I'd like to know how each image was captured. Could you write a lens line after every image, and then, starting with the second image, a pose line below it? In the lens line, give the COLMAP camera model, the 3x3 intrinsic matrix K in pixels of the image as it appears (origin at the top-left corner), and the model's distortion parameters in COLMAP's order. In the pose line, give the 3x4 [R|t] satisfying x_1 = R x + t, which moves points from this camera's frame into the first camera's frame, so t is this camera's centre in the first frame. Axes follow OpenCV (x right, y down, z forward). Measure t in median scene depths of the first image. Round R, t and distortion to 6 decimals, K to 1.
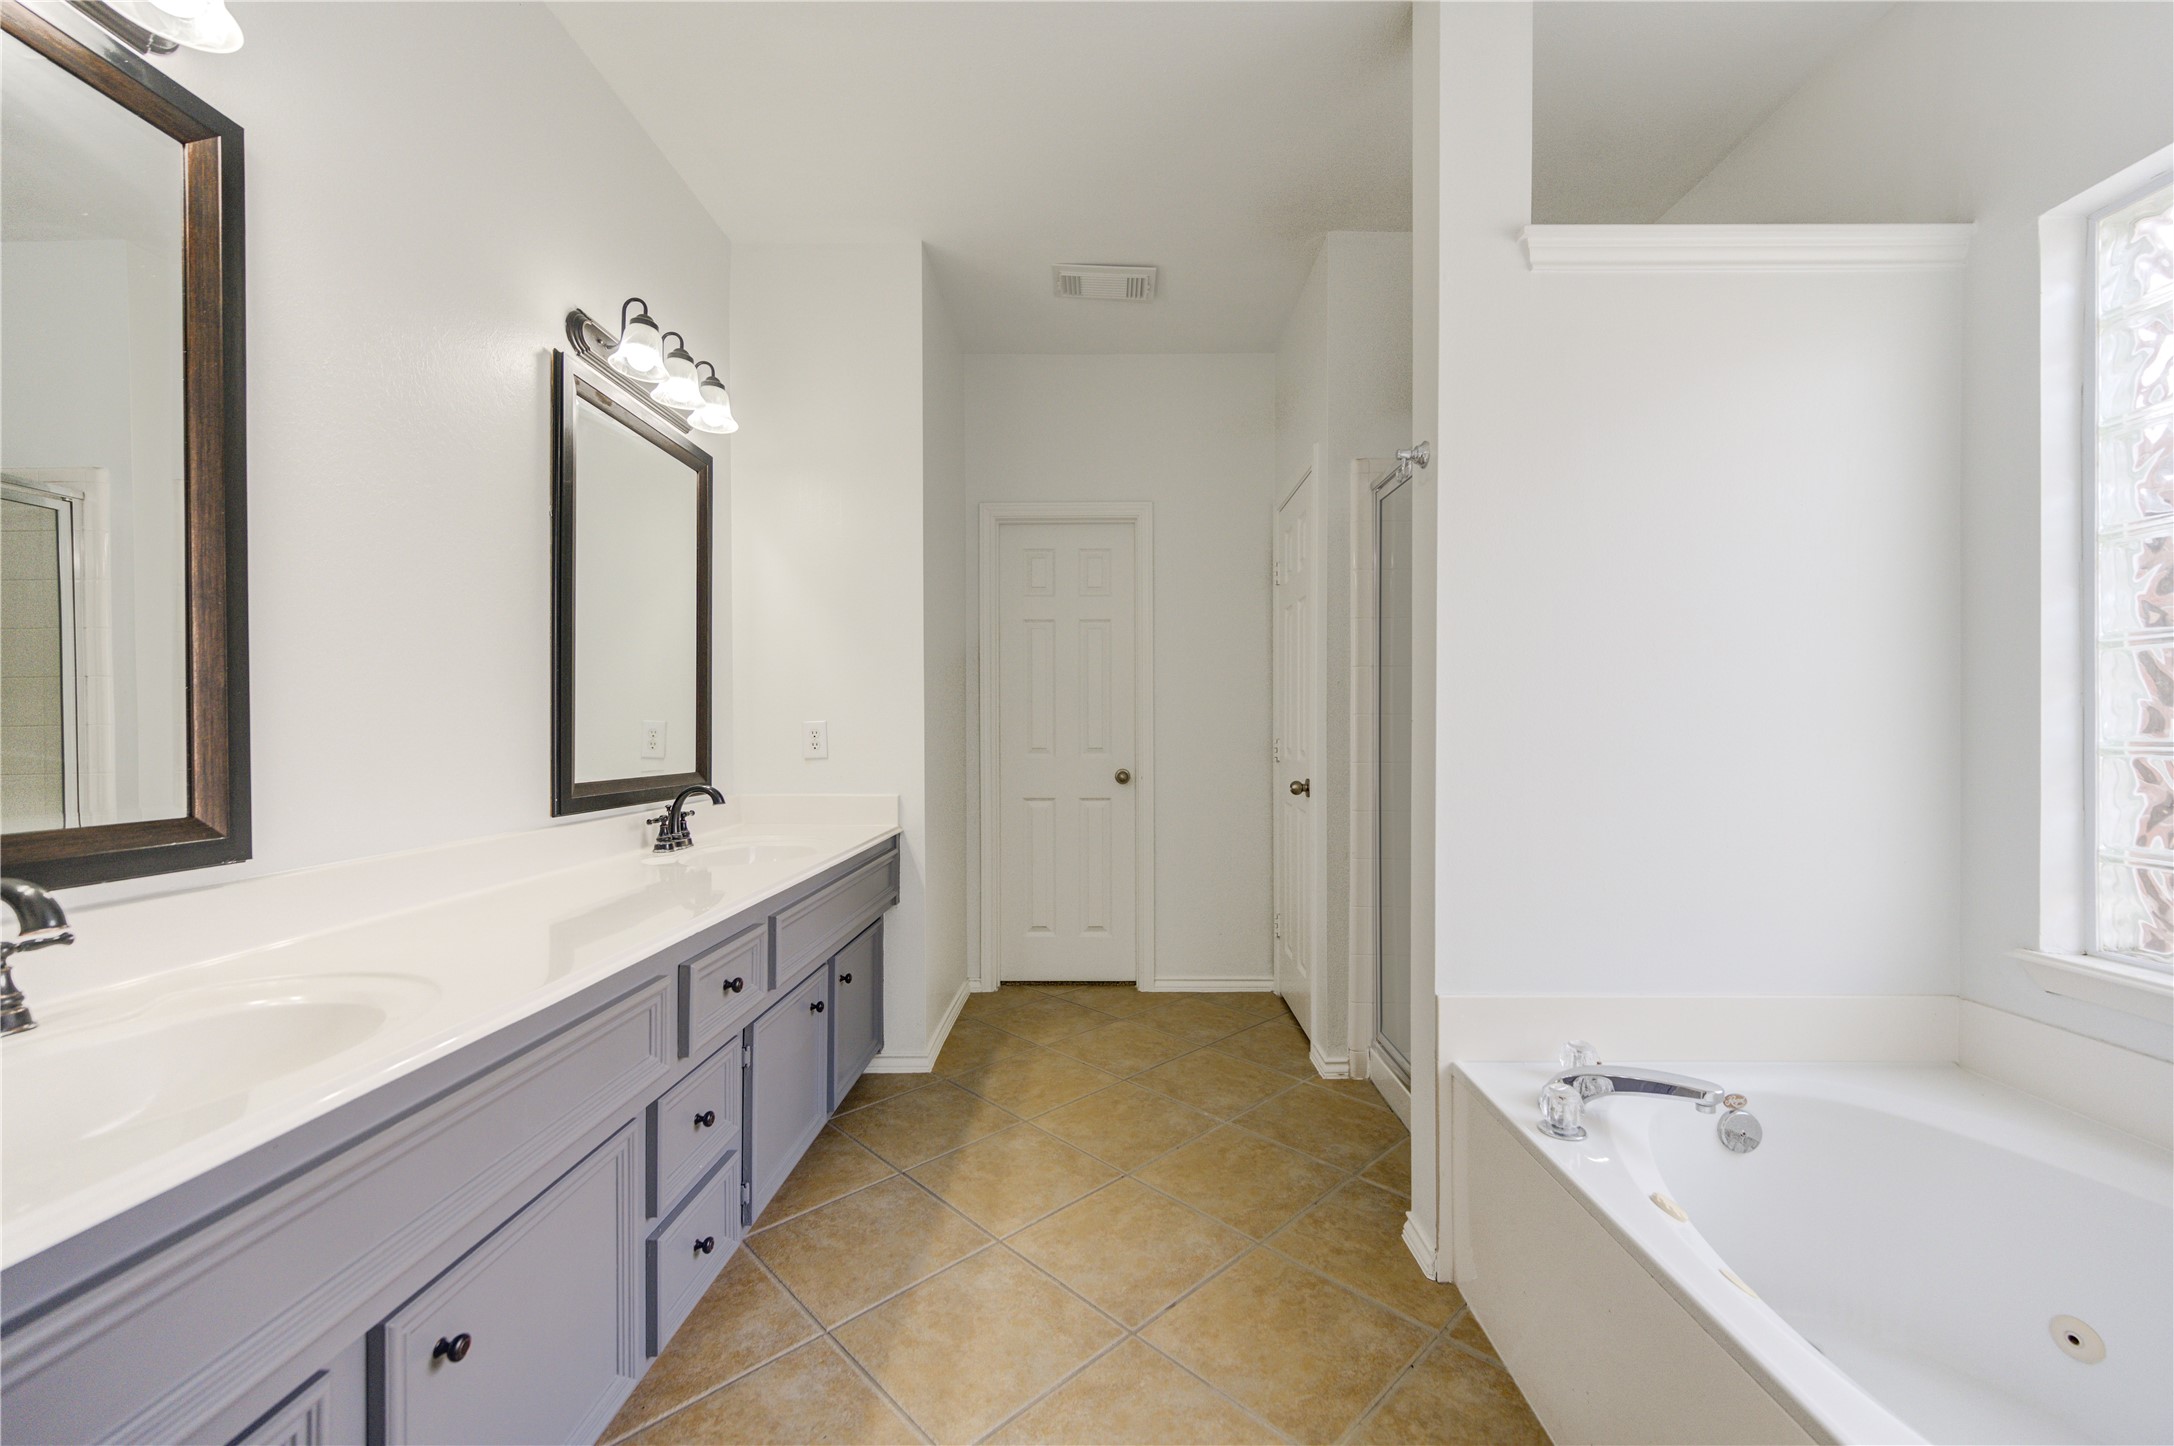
lens RADIAL K [[856.8, 0, 1092.7], [0, 856.8, 731.5], [0, 0, 1]] dist [0.001955, -0.000339]
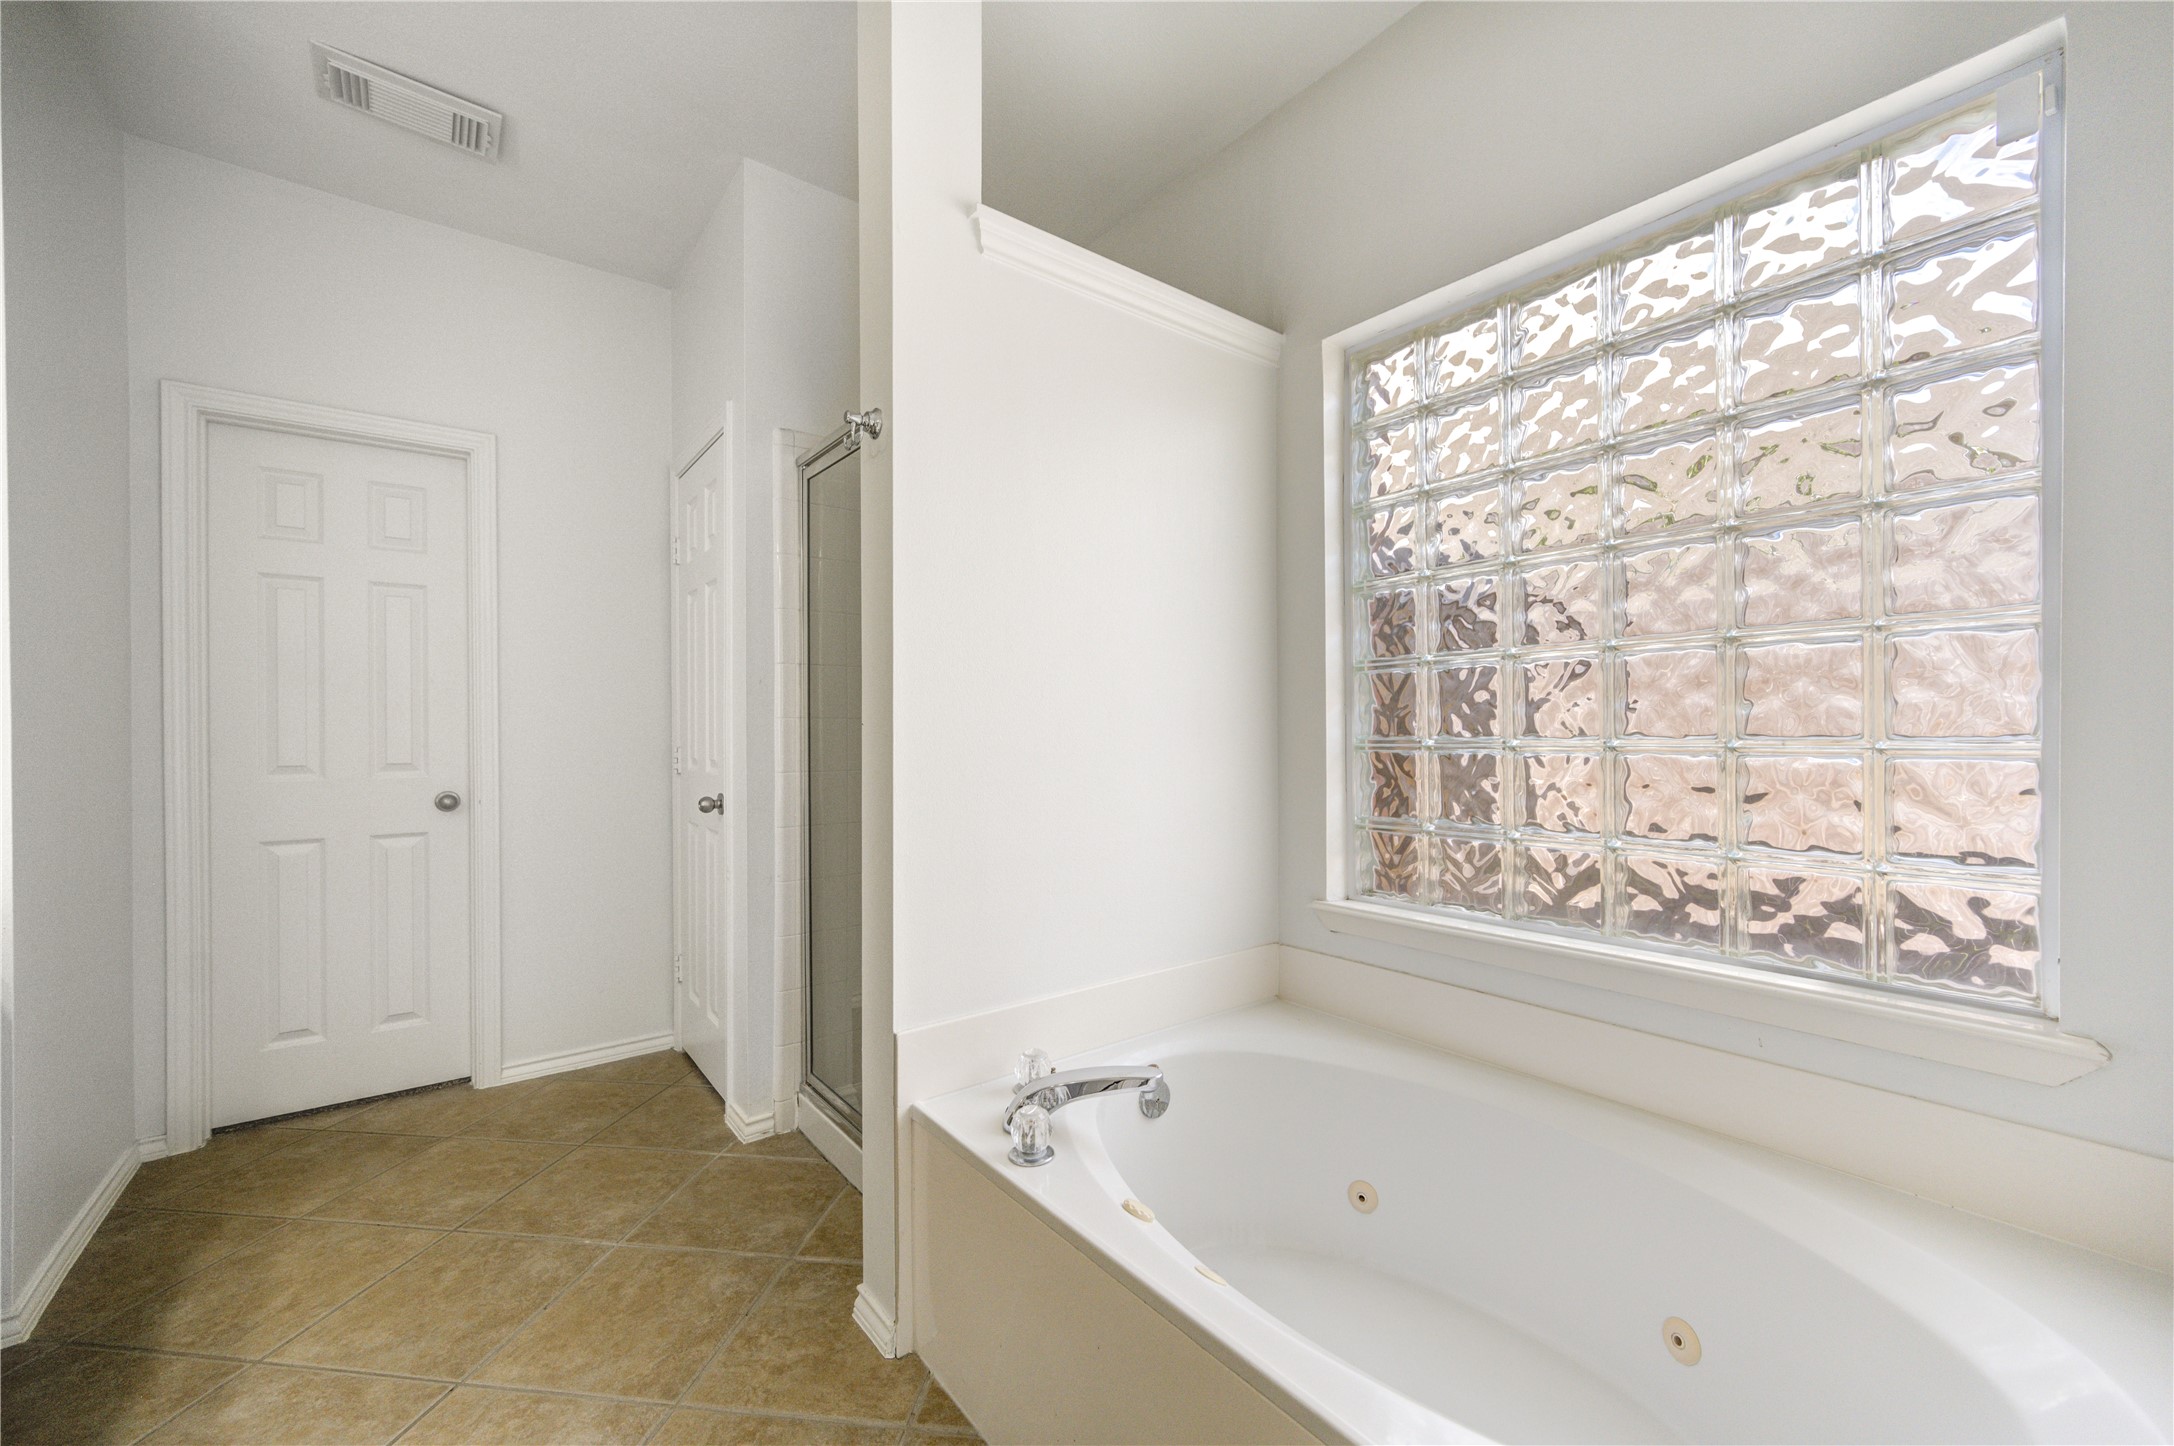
lens RADIAL K [[856.8, 0, 1092.7], [0, 856.8, 731.5], [0, 0, 1]] dist [0.001955, -0.000339]
pose [[0.776717, -0.002813, 0.629843, 0.002396], [0.007710, 0.999958, -0.005042, 0.000886], [-0.629802, 0.008772, 0.776706, 0.144187]]
